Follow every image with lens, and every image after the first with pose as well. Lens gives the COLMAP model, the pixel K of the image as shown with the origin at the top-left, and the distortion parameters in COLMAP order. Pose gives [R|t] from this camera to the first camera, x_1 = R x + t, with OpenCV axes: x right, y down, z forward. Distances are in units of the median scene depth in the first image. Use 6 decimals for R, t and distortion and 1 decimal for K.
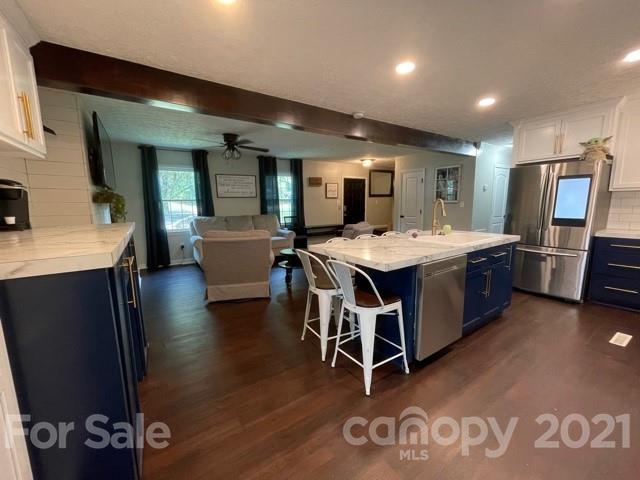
lens RADIAL K [[255.4, 0, 320.0], [0, 255.4, 240.0], [0, 0, 1]] dist [-0.000581, -0.000238]
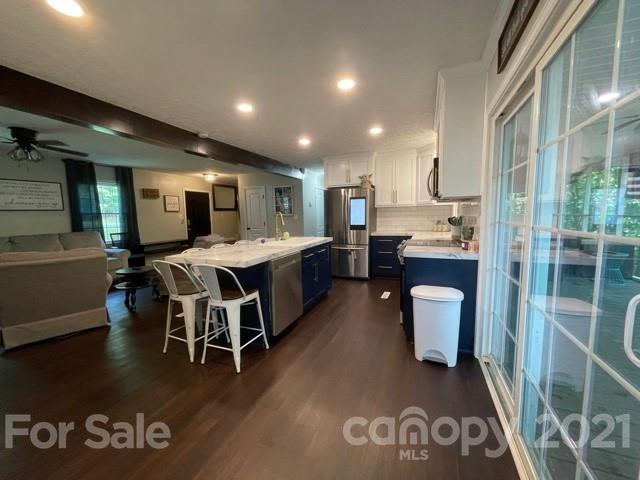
lens RADIAL K [[255.4, 0, 320.0], [0, 255.4, 240.0], [0, 0, 1]] dist [-0.000581, -0.000238]
pose [[0.828634, -0.059660, 0.556602, -0.064518], [0.090496, 0.995503, -0.028020, 0.026847], [-0.552427, 0.073588, 0.830306, -0.129906]]
